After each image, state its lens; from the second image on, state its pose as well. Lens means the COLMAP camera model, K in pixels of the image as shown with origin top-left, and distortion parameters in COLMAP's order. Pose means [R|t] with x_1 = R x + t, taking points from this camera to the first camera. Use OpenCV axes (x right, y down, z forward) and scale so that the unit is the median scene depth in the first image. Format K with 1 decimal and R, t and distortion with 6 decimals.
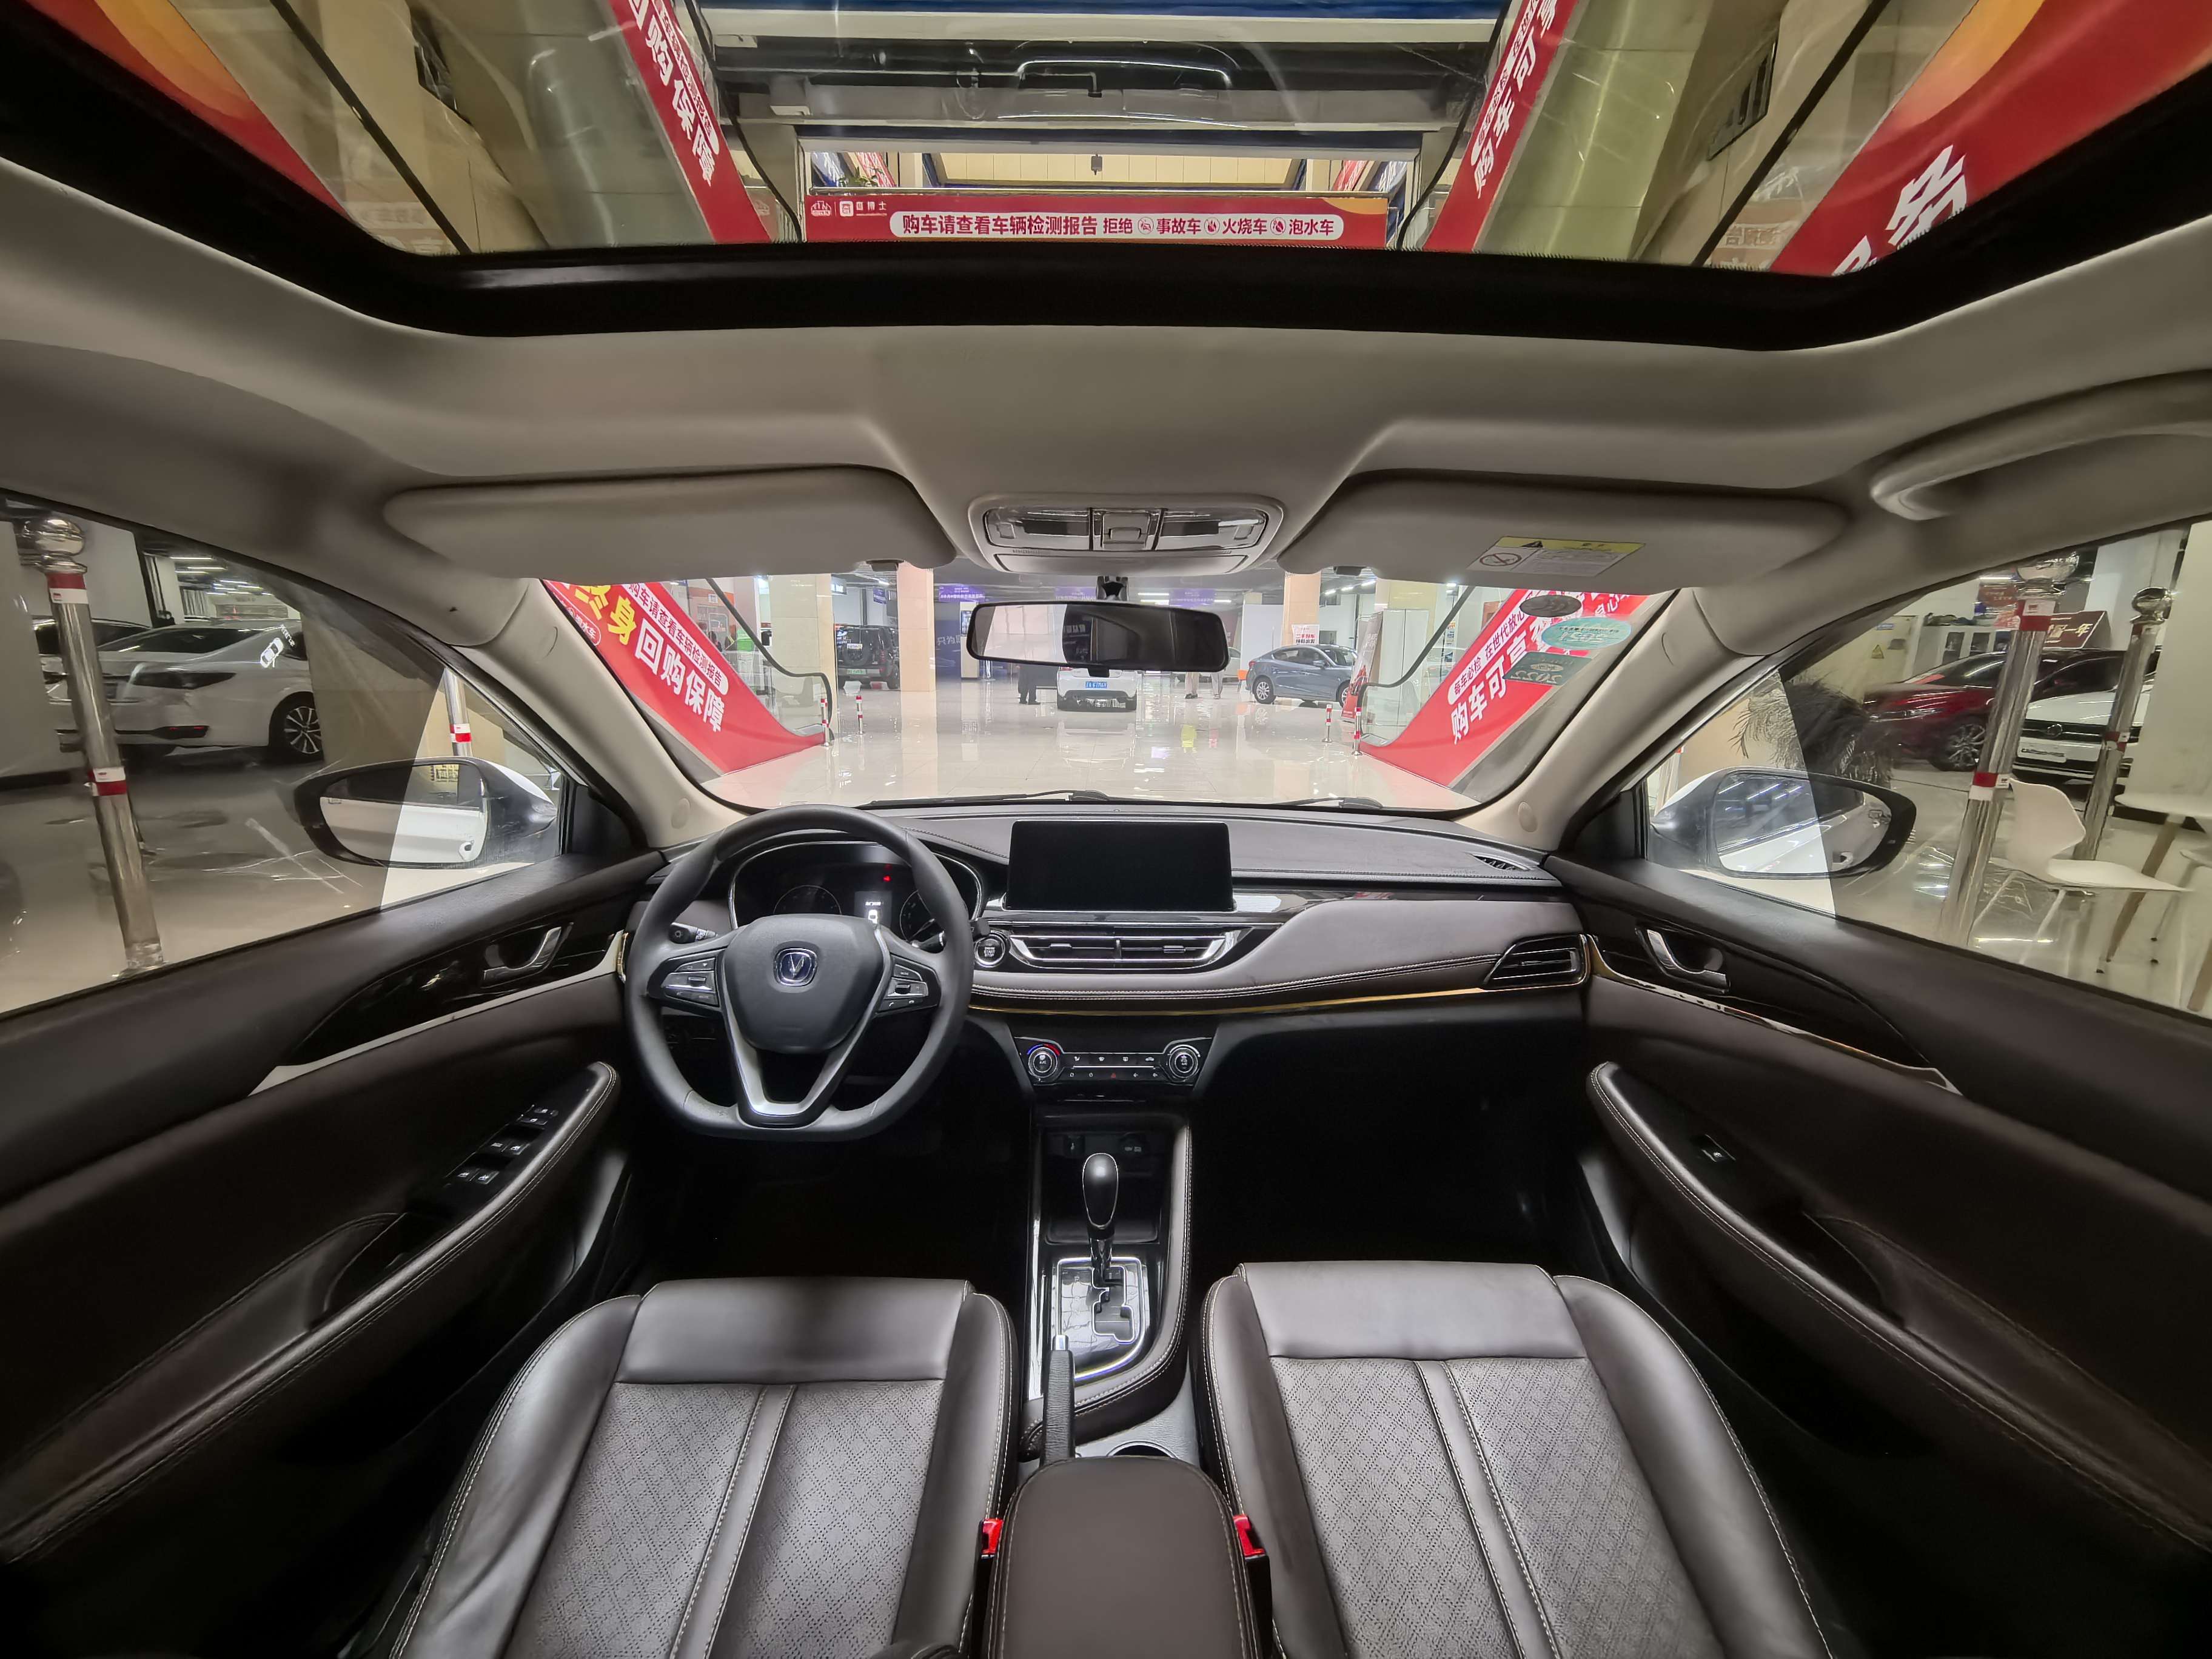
lens RADIAL K [[870.2, 0, 1108.5], [0, 870.2, 818.4], [0, 0, 1]] dist [0.018920, -0.007089]
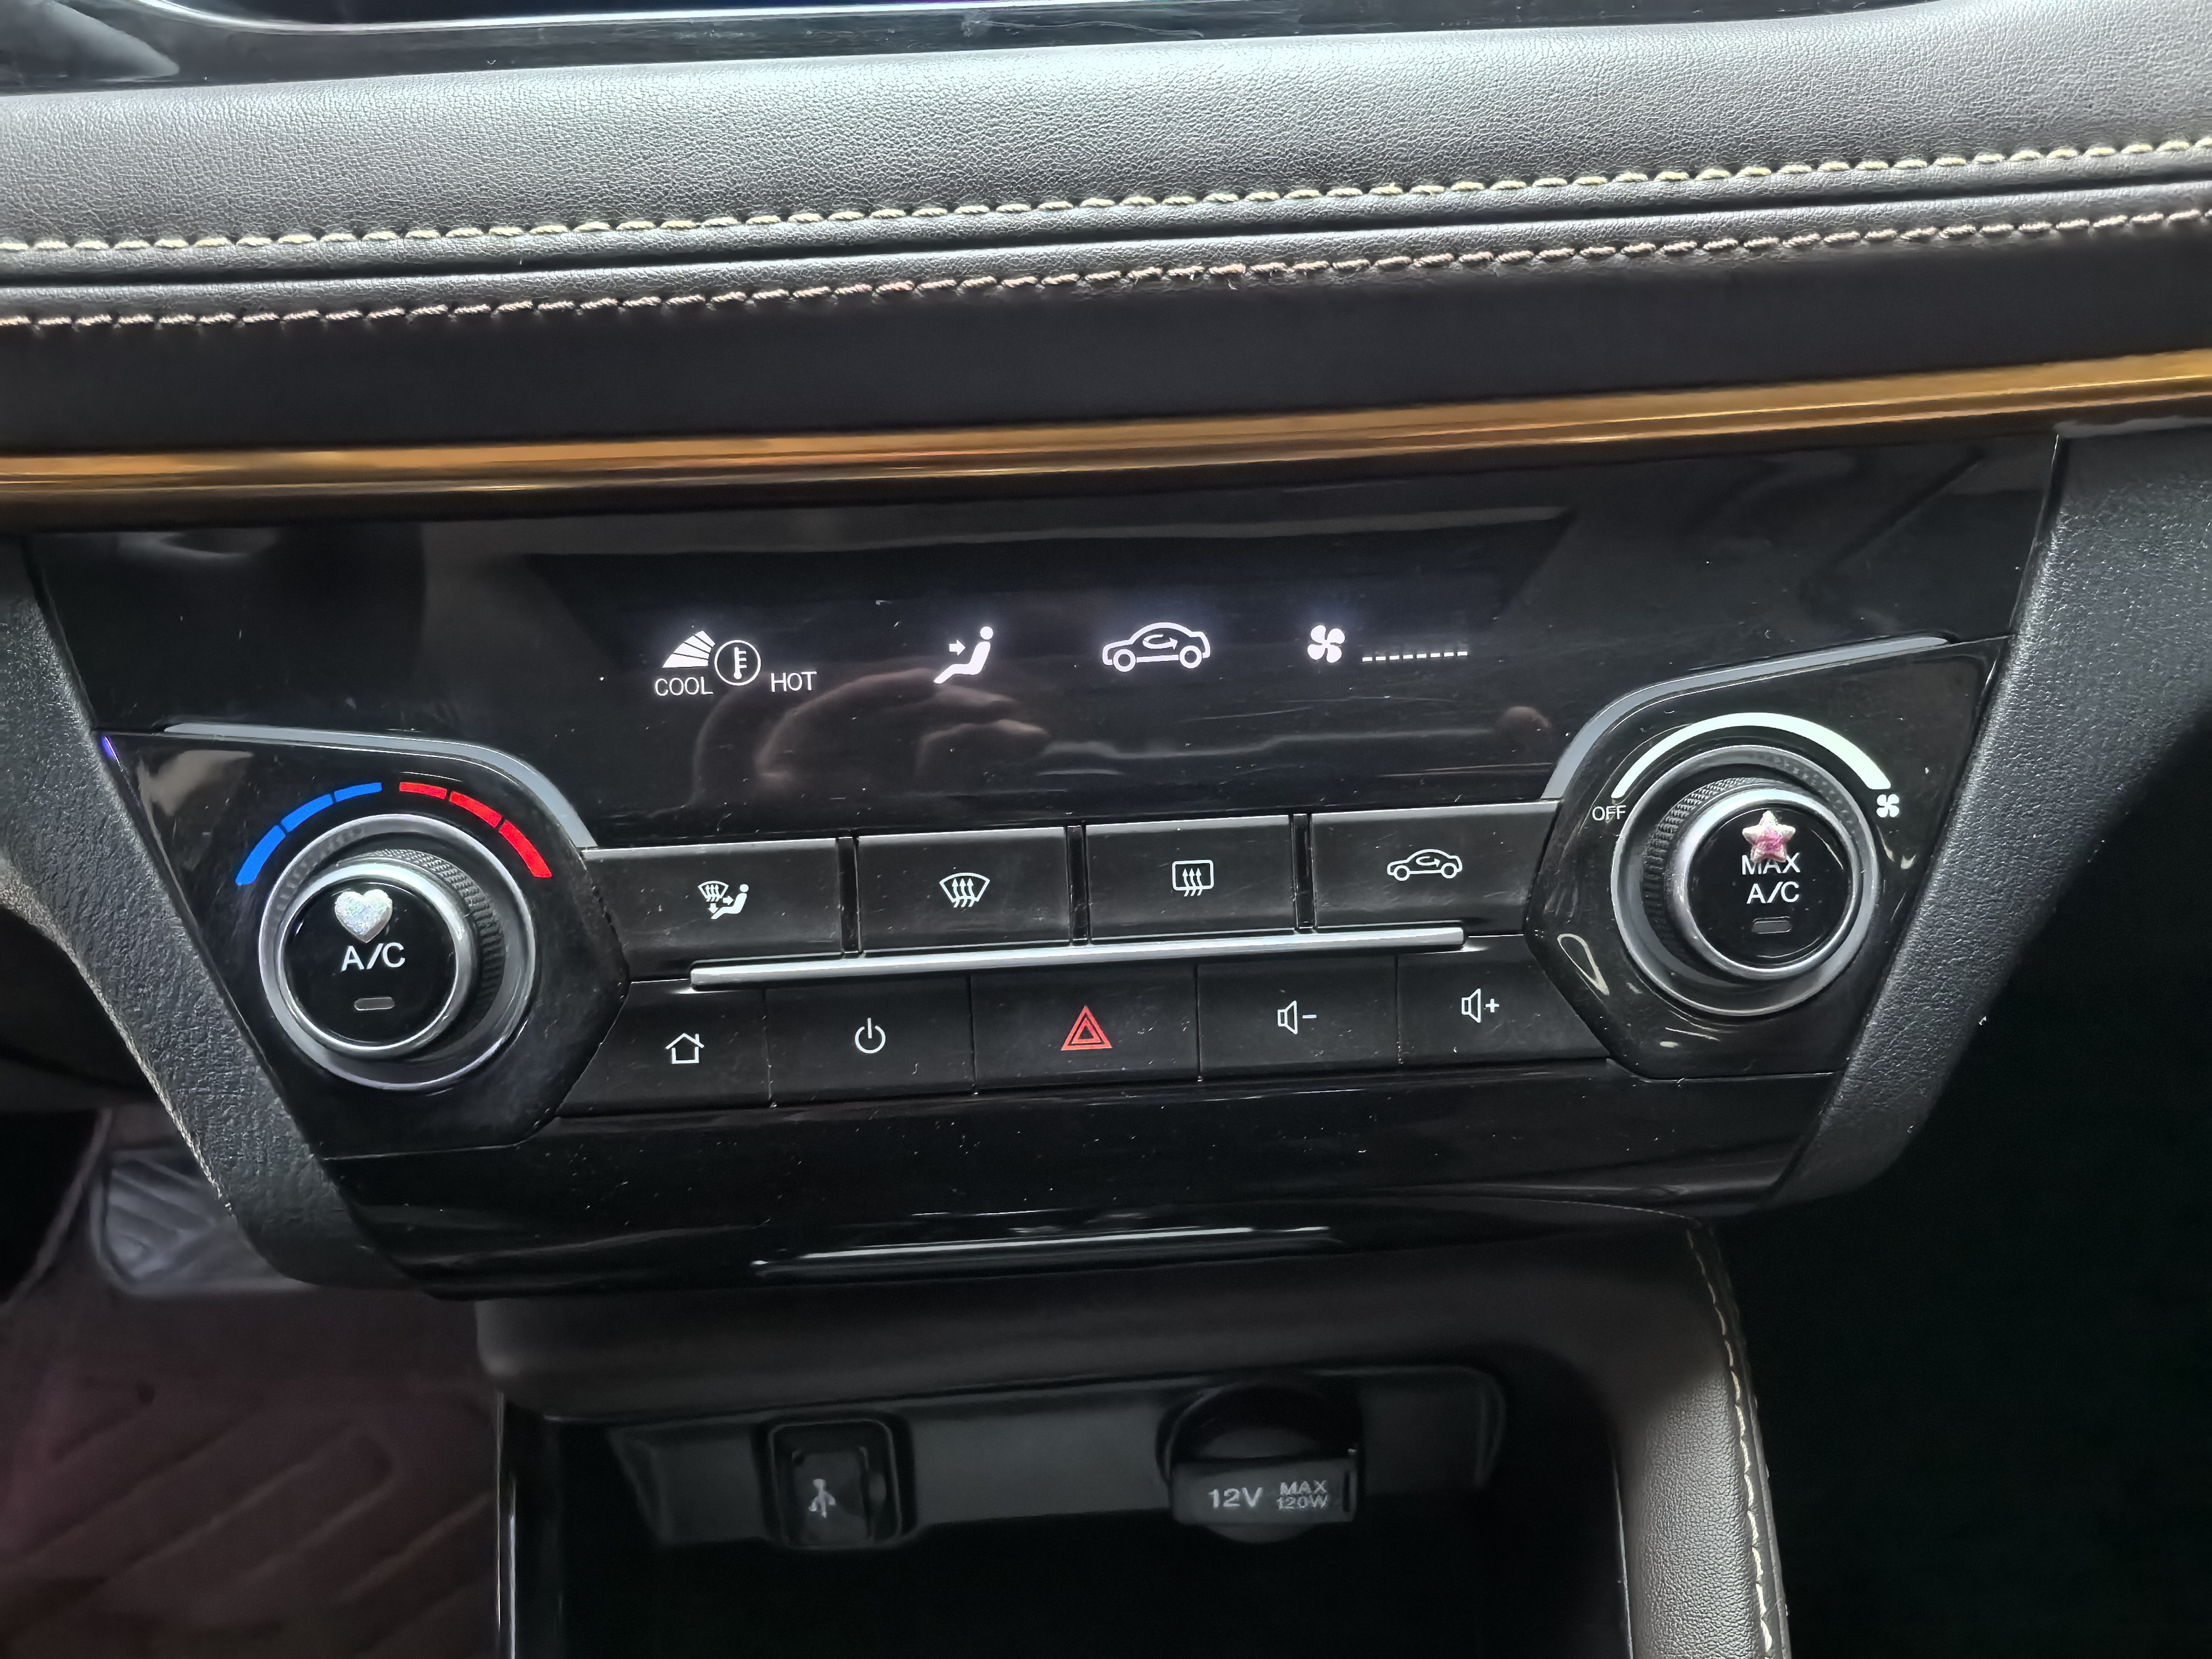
lens RADIAL K [[1757.1, 0, 1106.0], [0, 1757.1, 829.5], [0, 0, 1]] dist [0.065910, -0.079129]
pose [[0.998424, -0.054916, 0.011587, 0.007123], [0.049358, 0.957405, 0.284498, 0.214221], [-0.026717, -0.283478, 0.958607, 0.815854]]
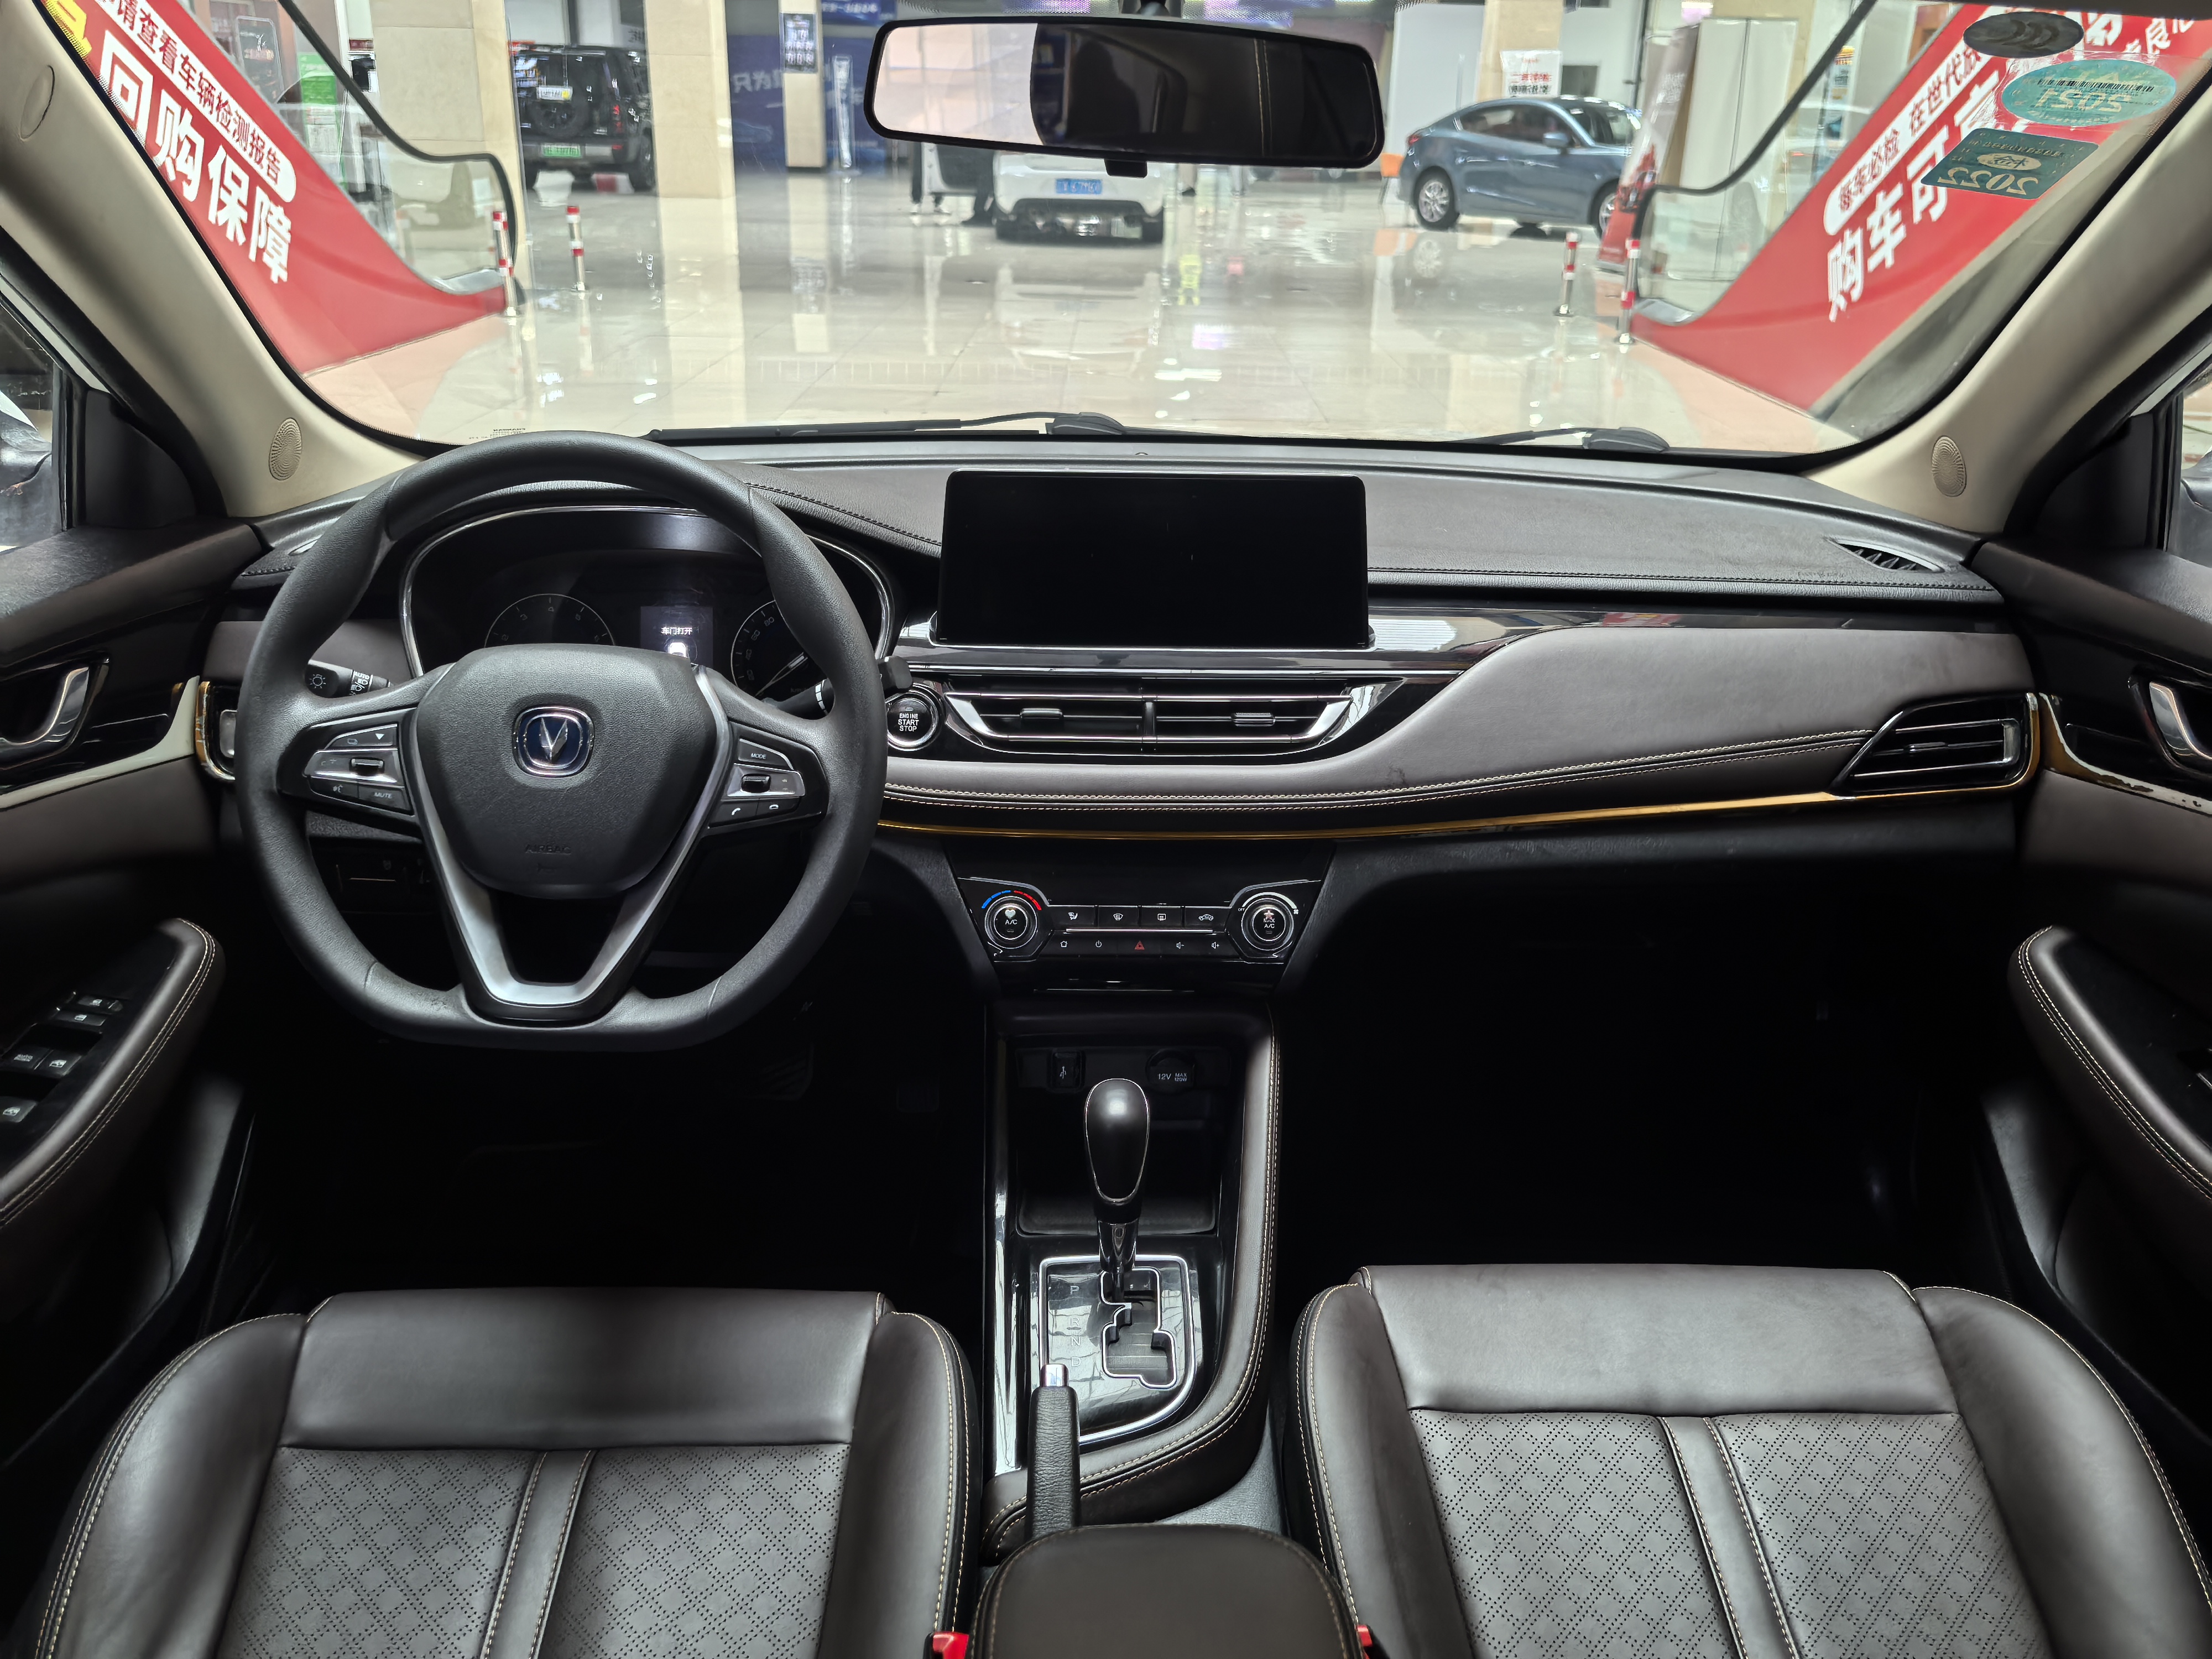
lens RADIAL K [[1783.8, 0, 1111.1], [0, 1783.8, 818.9], [0, 0, 1]] dist [0.072334, -0.124054]
pose [[0.999956, 0.004392, 0.008343, -0.022093], [-0.005867, 0.982518, 0.186076, 0.009110], [-0.007380, -0.186116, 0.982500, -0.082484]]
